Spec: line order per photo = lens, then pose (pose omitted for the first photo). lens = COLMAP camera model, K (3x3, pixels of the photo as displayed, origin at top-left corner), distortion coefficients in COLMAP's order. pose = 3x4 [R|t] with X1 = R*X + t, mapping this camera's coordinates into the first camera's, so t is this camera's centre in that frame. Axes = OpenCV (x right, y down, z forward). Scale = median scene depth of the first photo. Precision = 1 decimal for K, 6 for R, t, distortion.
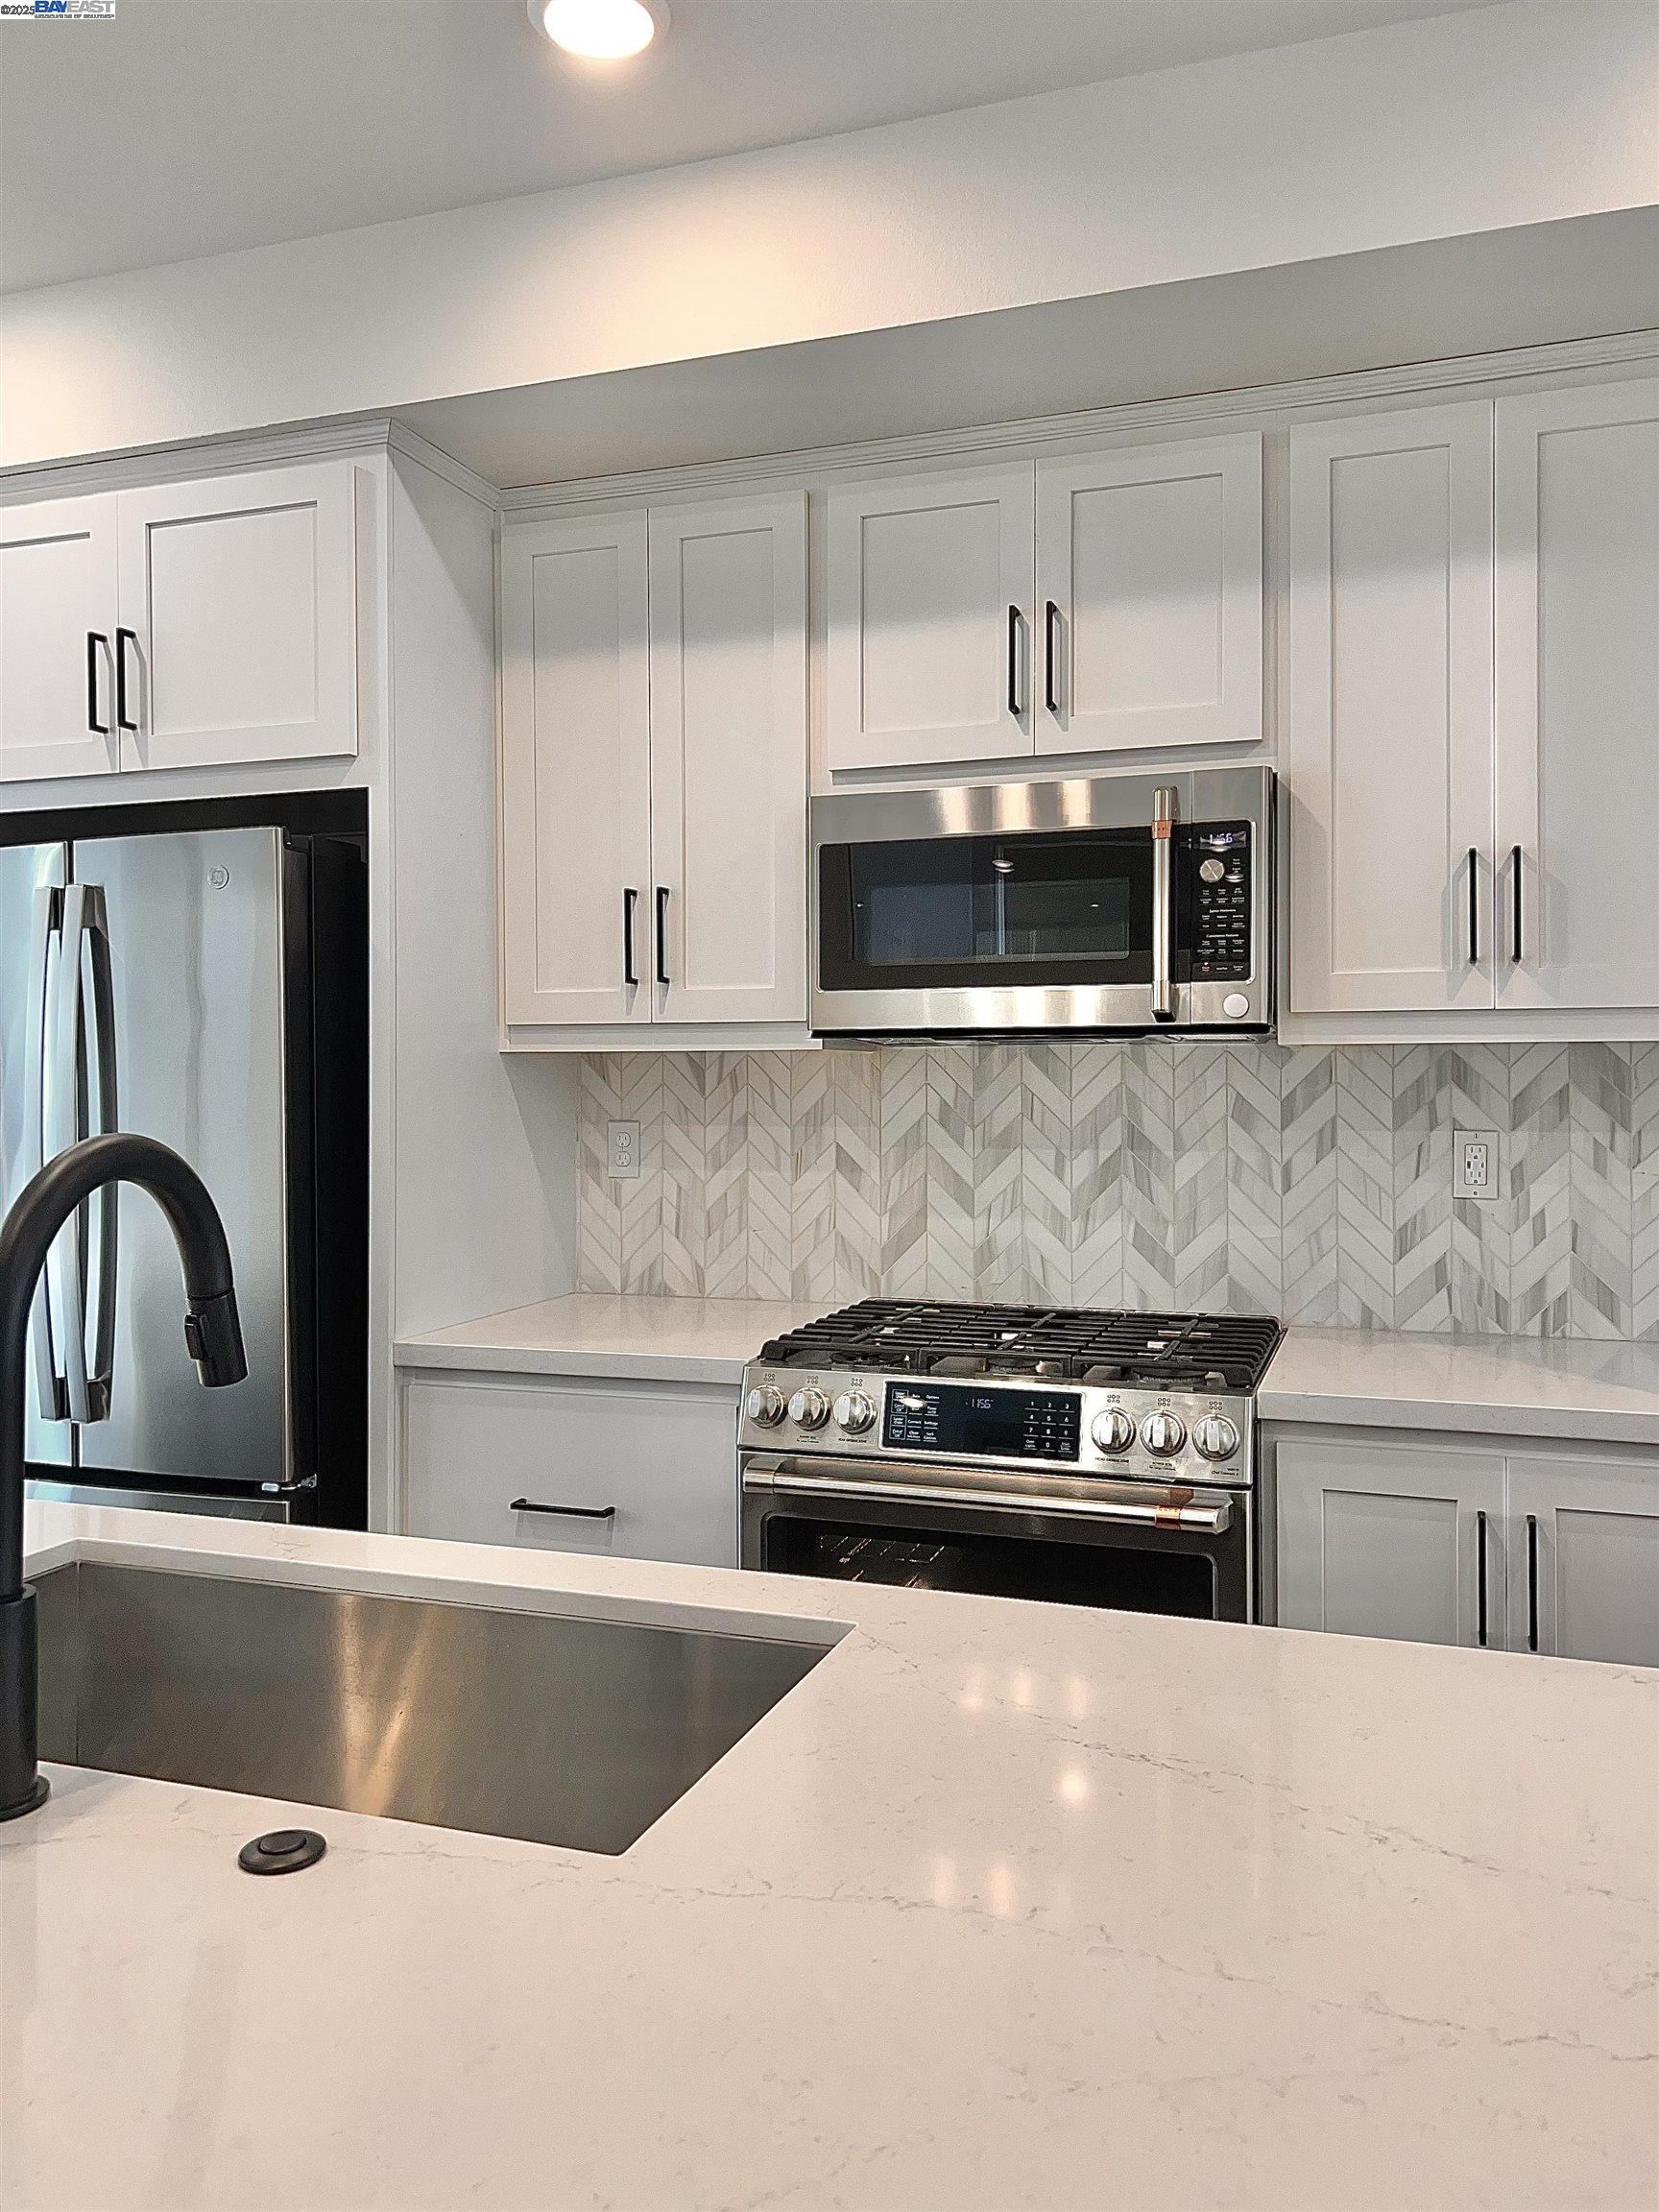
lens RADIAL K [[1660.3, 0, 834.0], [0, 1660.3, 1087.5], [0, 0, 1]] dist [0.046876, -0.061604]
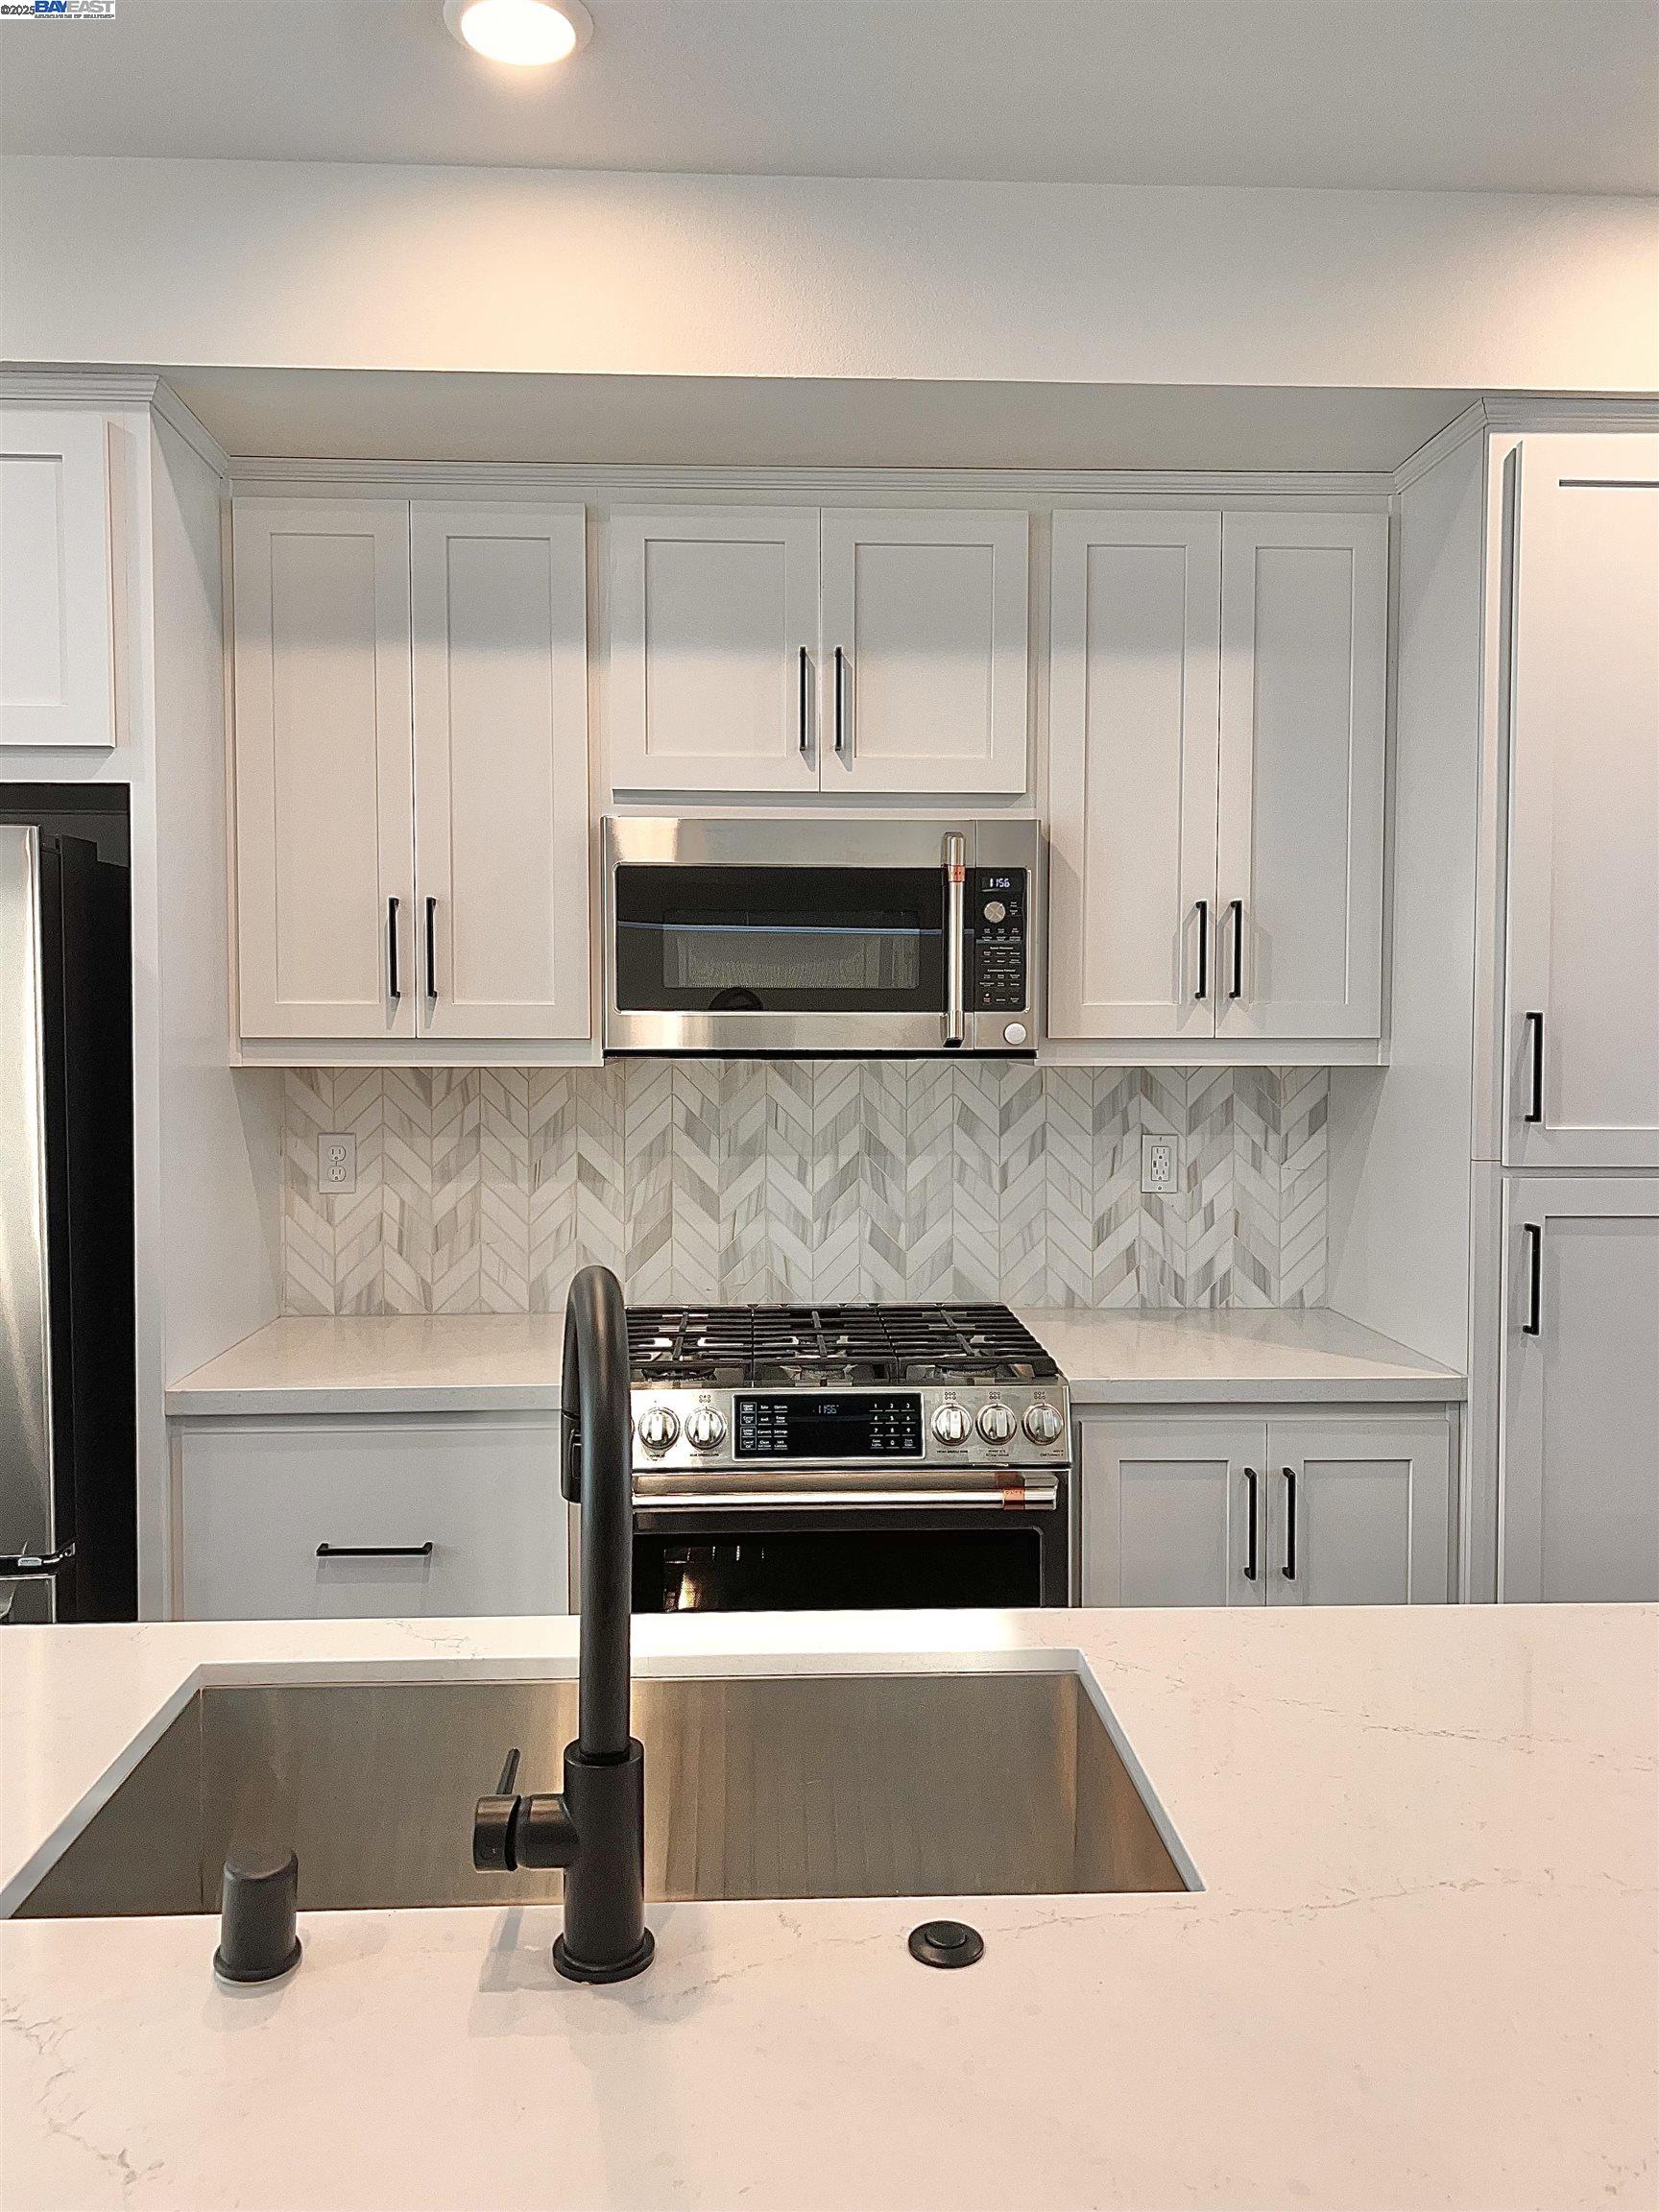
lens RADIAL K [[1660.3, 0, 845.1], [0, 1660.3, 1093.9], [0, 0, 1]] dist [0.046876, -0.061604]
pose [[0.926936, -0.011570, 0.375042, -0.259286], [-0.001806, 0.999375, 0.035294, -0.043944], [-0.375216, -0.033393, 0.926336, 0.009912]]
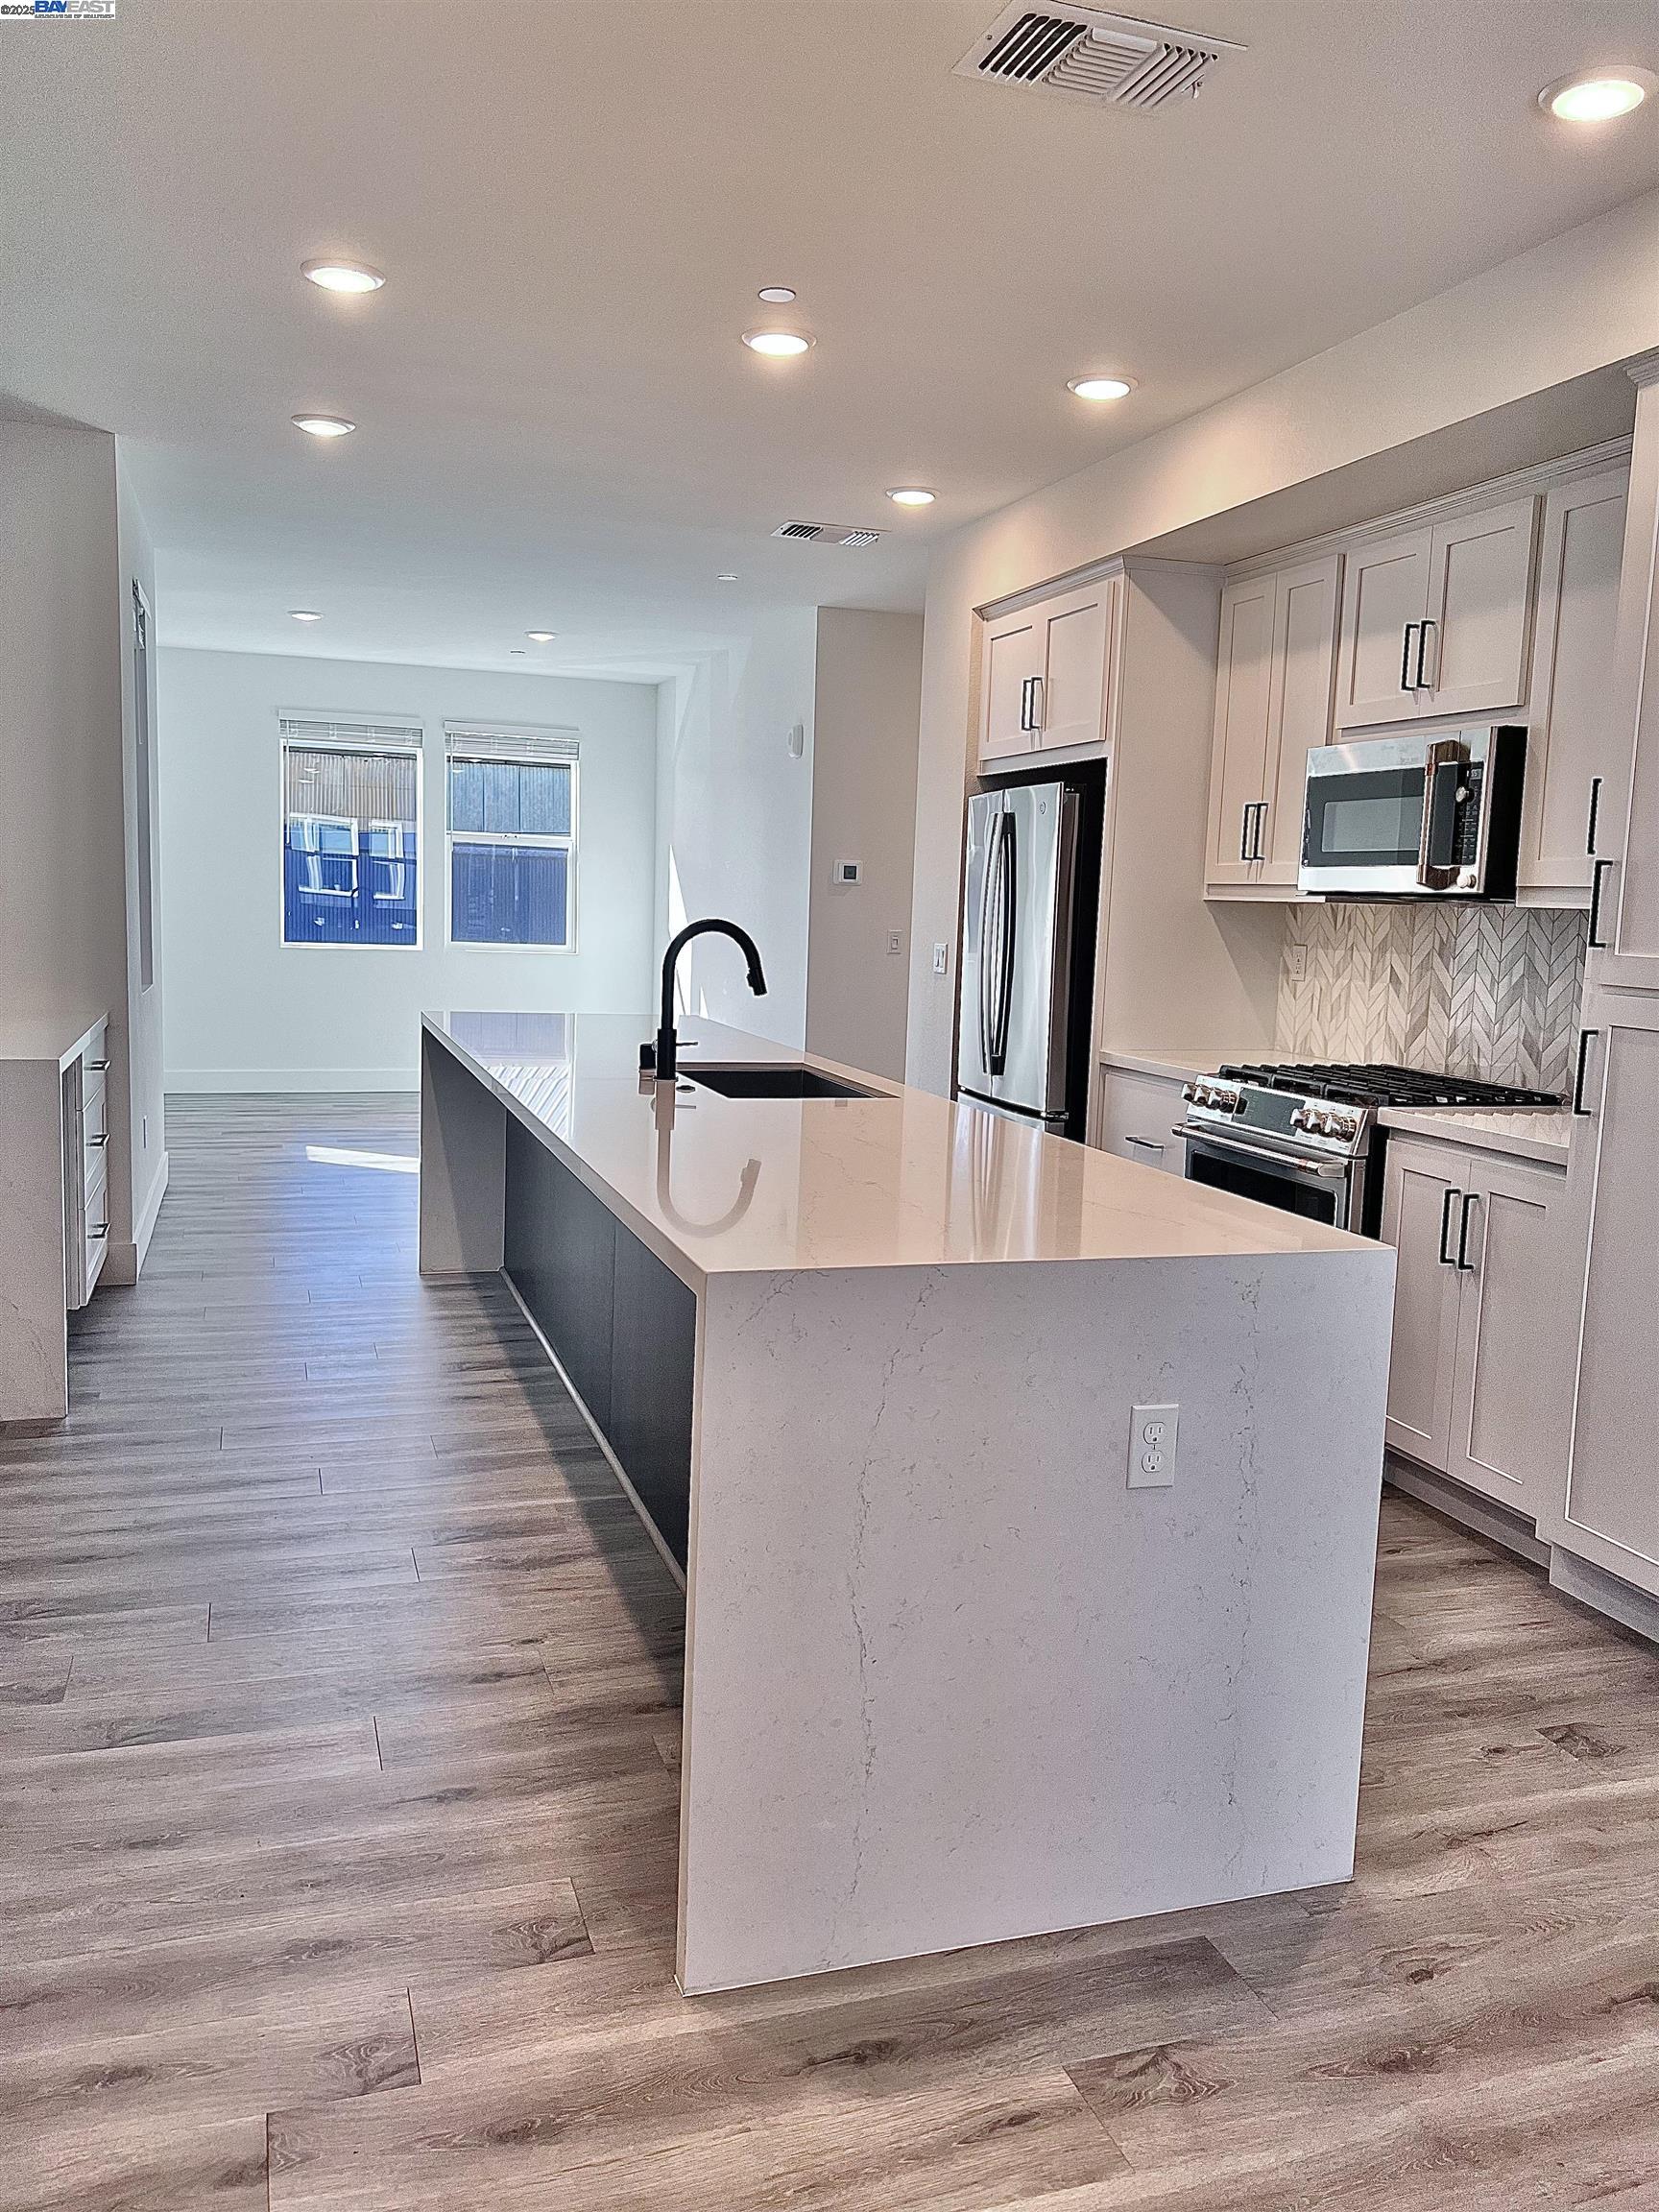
lens RADIAL K [[1660.3, 0, 833.0], [0, 1660.3, 1116.3], [0, 0, 1]] dist [0.046876, -0.061604]
pose [[0.615160, 0.127246, -0.778066, 1.041766], [-0.036675, 0.990440, 0.132981, -0.016391], [0.787548, -0.053269, 0.613946, -0.420841]]
